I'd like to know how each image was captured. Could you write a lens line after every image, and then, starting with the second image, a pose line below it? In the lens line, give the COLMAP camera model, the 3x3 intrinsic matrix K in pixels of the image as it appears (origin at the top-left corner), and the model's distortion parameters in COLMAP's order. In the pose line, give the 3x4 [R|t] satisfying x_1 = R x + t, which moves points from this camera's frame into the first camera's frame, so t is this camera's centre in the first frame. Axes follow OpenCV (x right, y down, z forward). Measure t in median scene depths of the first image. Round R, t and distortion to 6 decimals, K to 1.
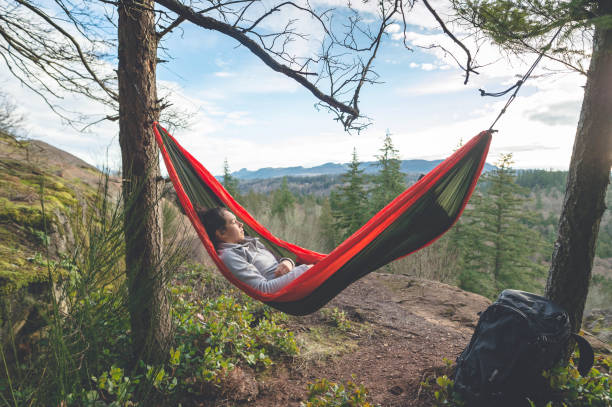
lens RADIAL K [[352.6, 0, 306.0], [0, 352.6, 203.5], [0, 0, 1]] dist [-0.016934, 0.000867]
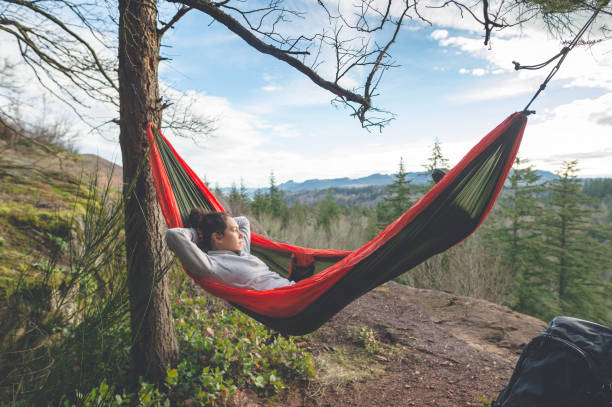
lens RADIAL K [[352.6, 0, 306.0], [0, 352.6, 203.5], [0, 0, 1]] dist [-0.016934, 0.000867]
pose [[0.991370, -0.002205, -0.131078, 0.068866], [-0.002051, 0.999475, -0.032320, 0.011462], [0.131081, 0.032310, 0.990845, 0.086956]]
